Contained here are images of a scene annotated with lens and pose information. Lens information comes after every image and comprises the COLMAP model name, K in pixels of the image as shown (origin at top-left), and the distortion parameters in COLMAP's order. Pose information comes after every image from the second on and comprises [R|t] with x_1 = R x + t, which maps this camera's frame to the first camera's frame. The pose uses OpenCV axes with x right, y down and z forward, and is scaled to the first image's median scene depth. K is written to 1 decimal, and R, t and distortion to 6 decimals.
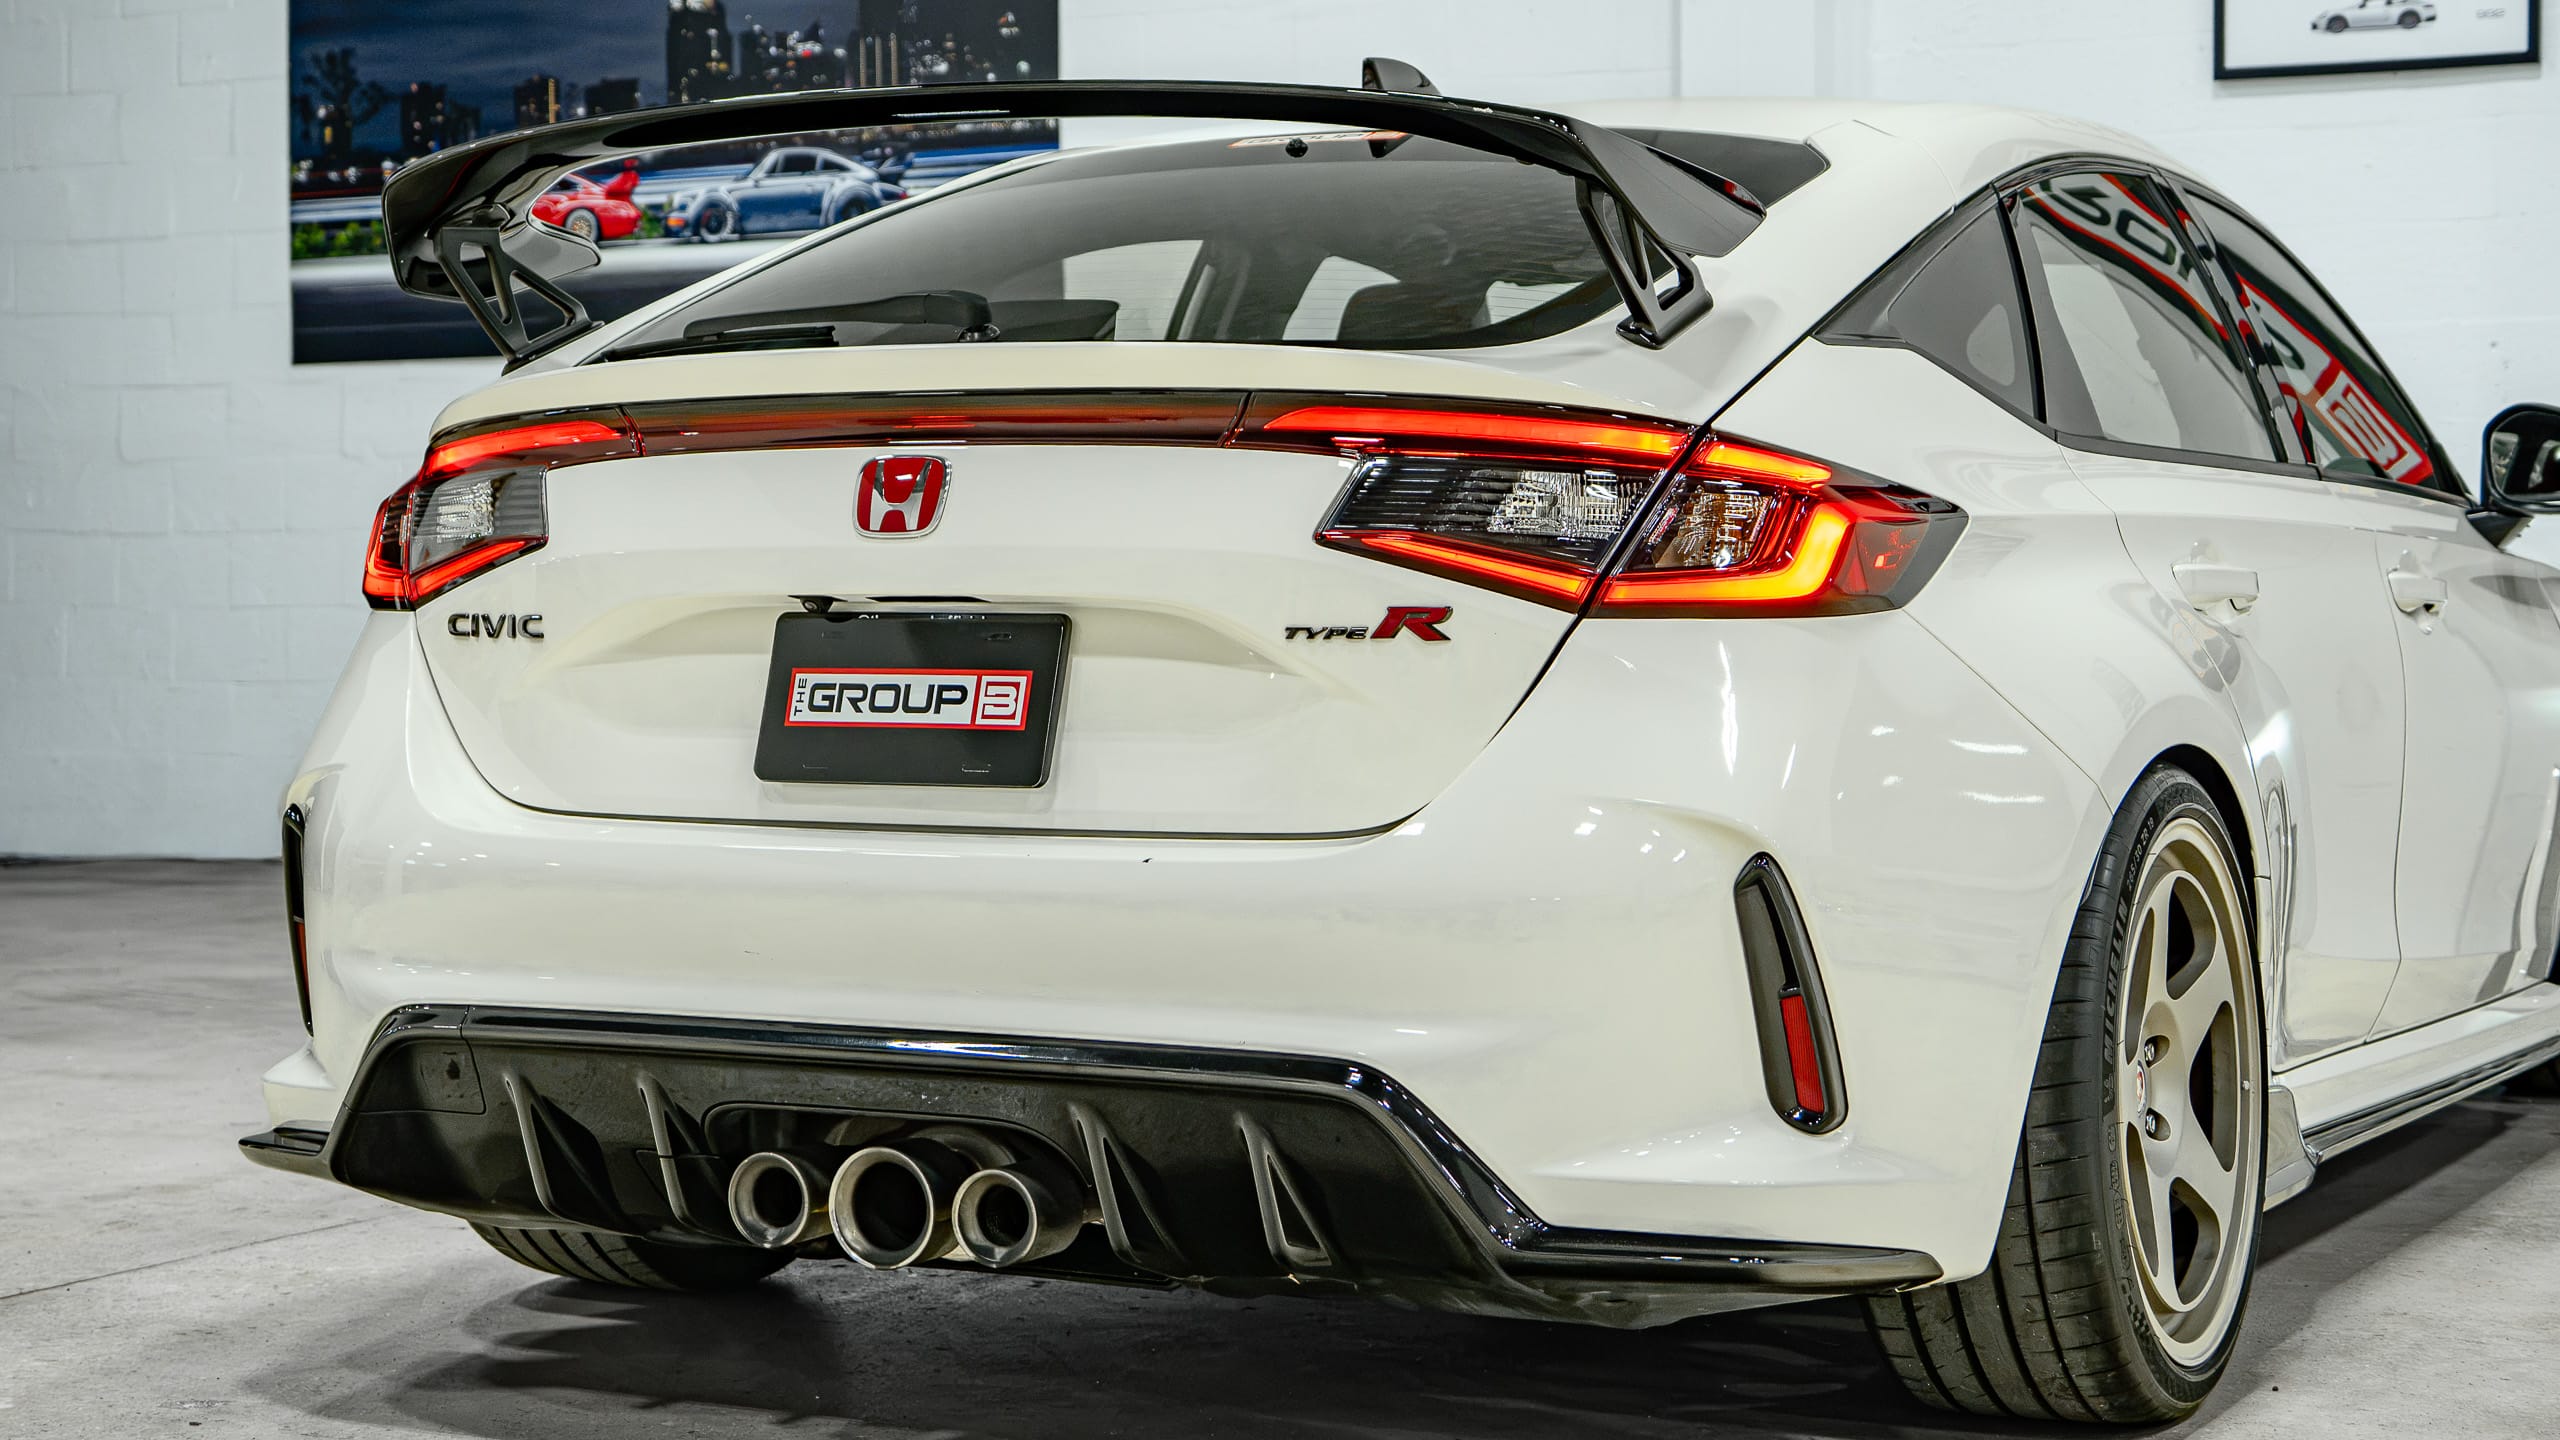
lens RADIAL K [[4328.1, 0, 1061.2], [0, 4328.1, 715.1], [0, 0, 1]] dist [0.036474, 0.110058]
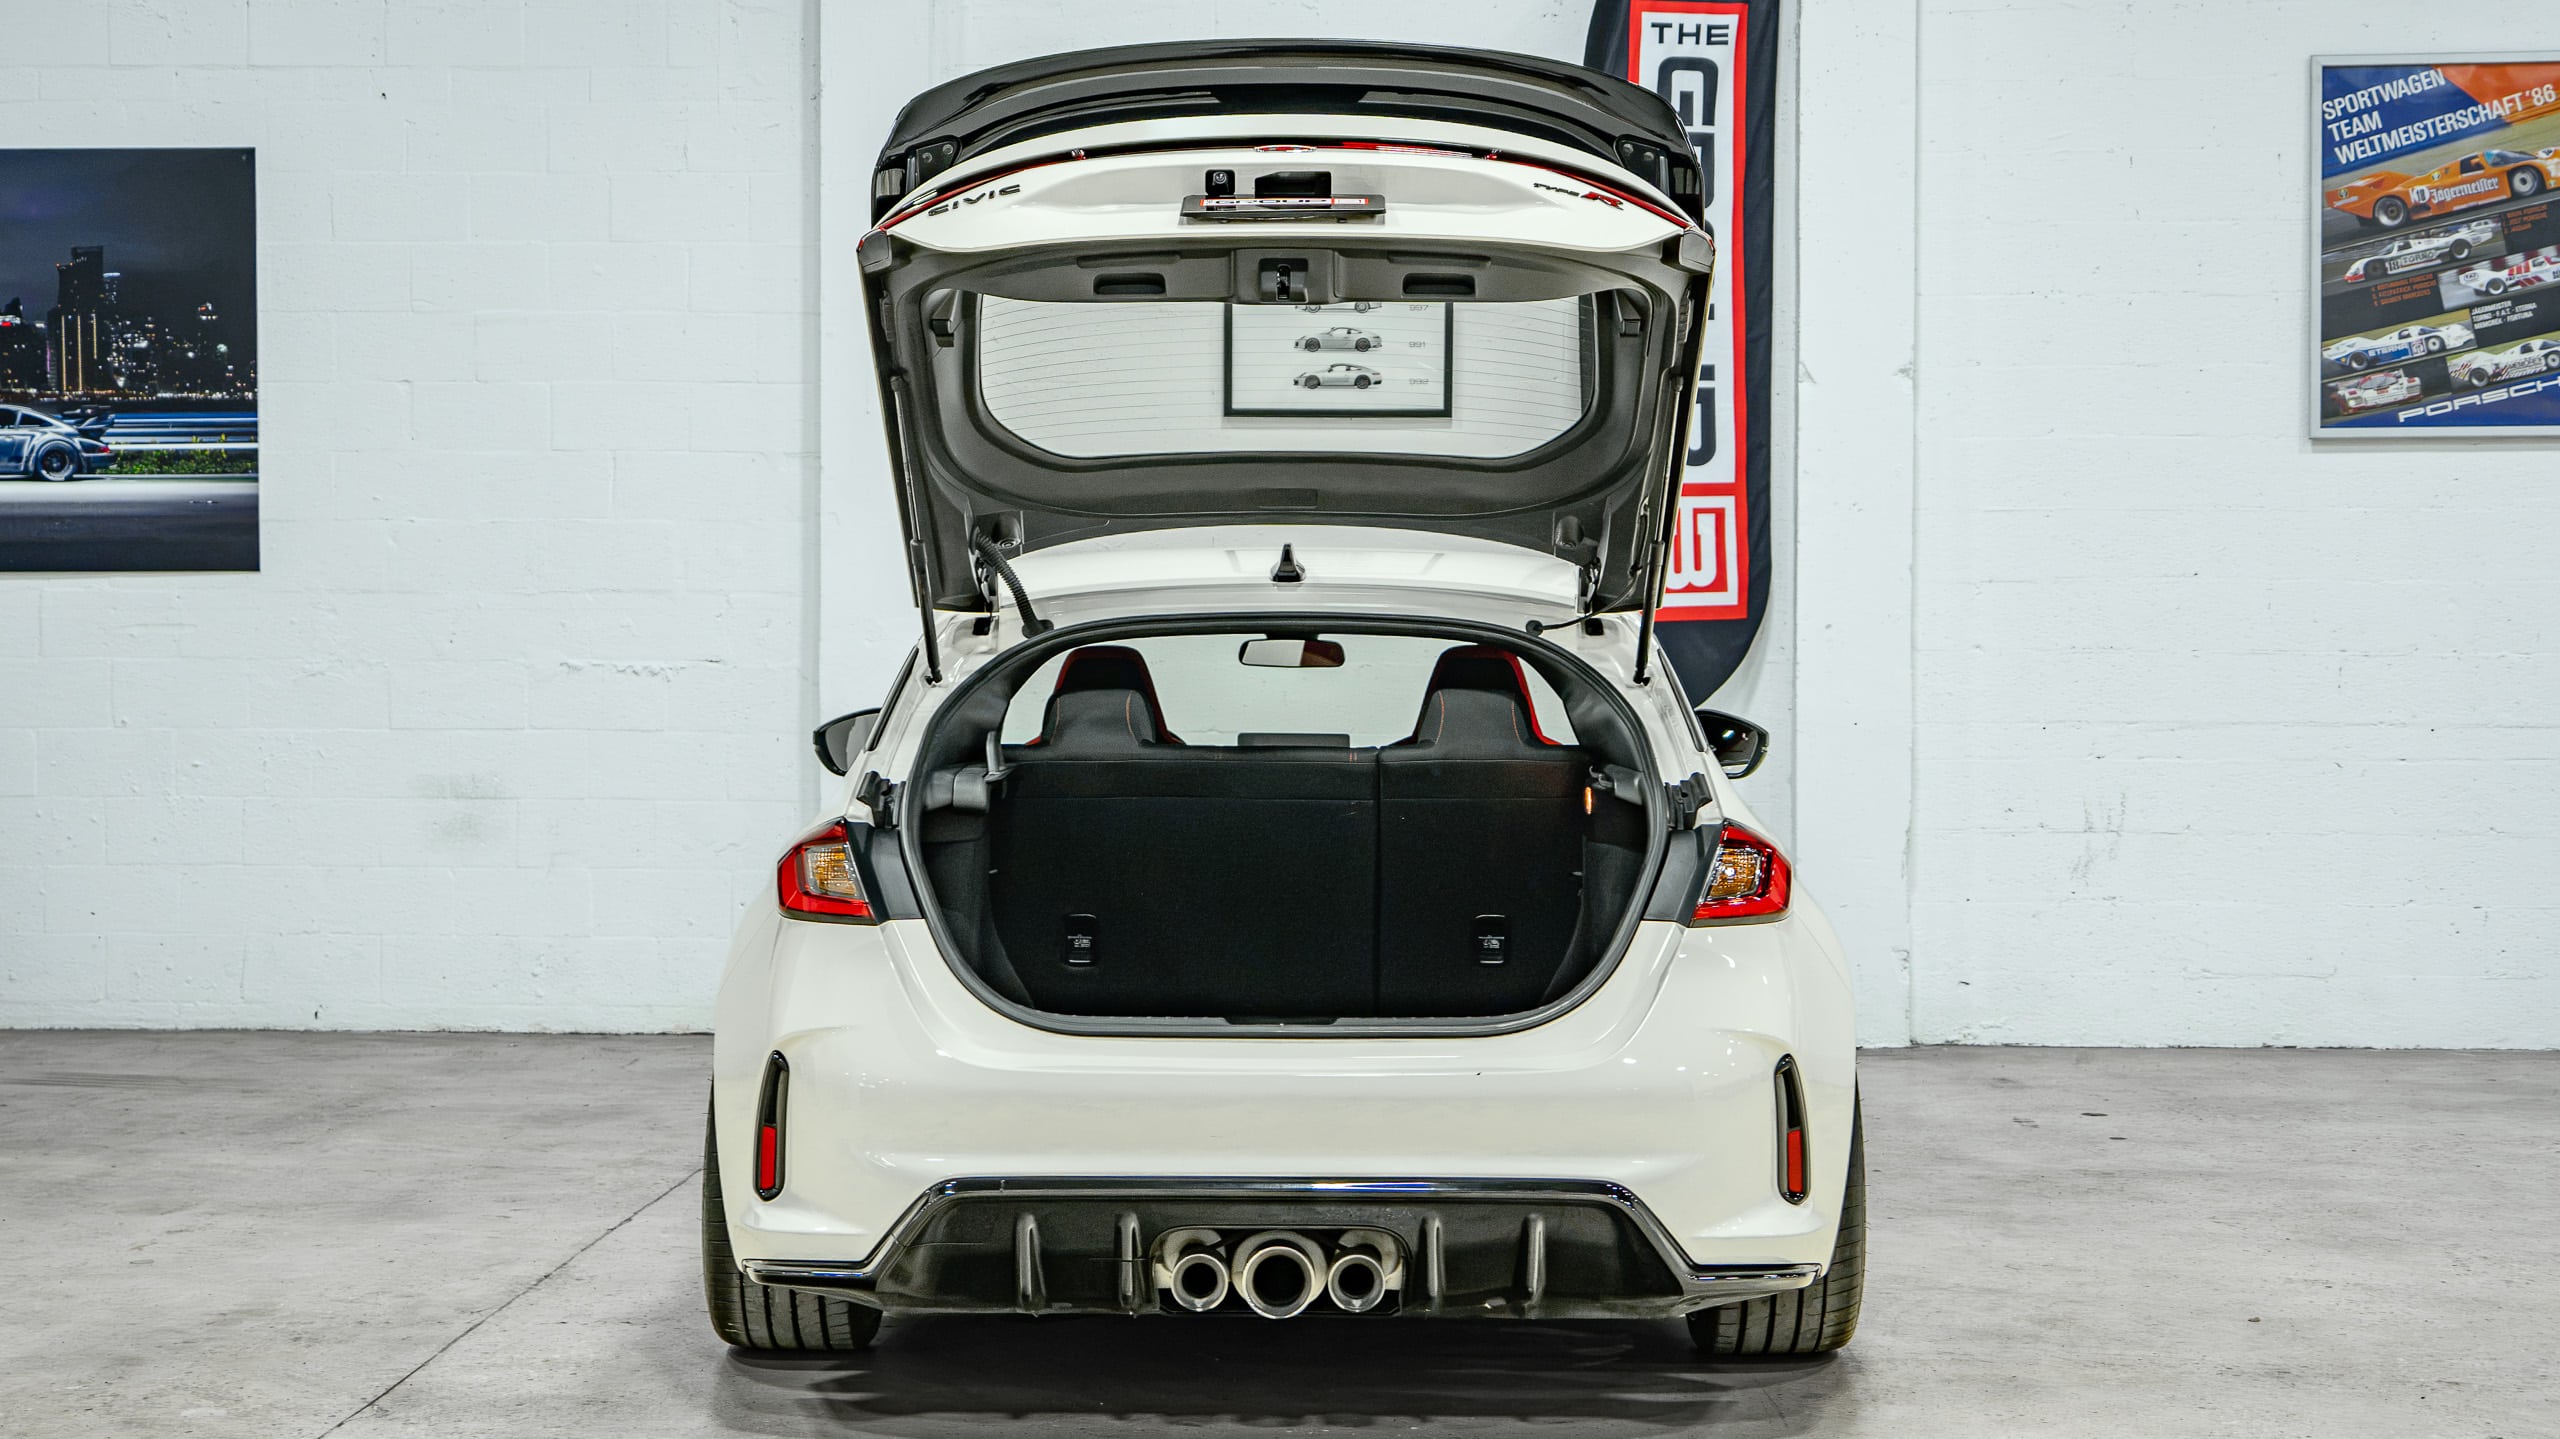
lens RADIAL K [[4328.1, 0, 1061.2], [0, 4328.1, 714.6], [0, 0, 1]] dist [0.036474, 0.110058]
pose [[0.898877, -0.013741, 0.437985, -0.322825], [0.016840, 0.999853, -0.003192, -0.039143], [-0.437877, 0.010245, 0.898976, -0.182397]]
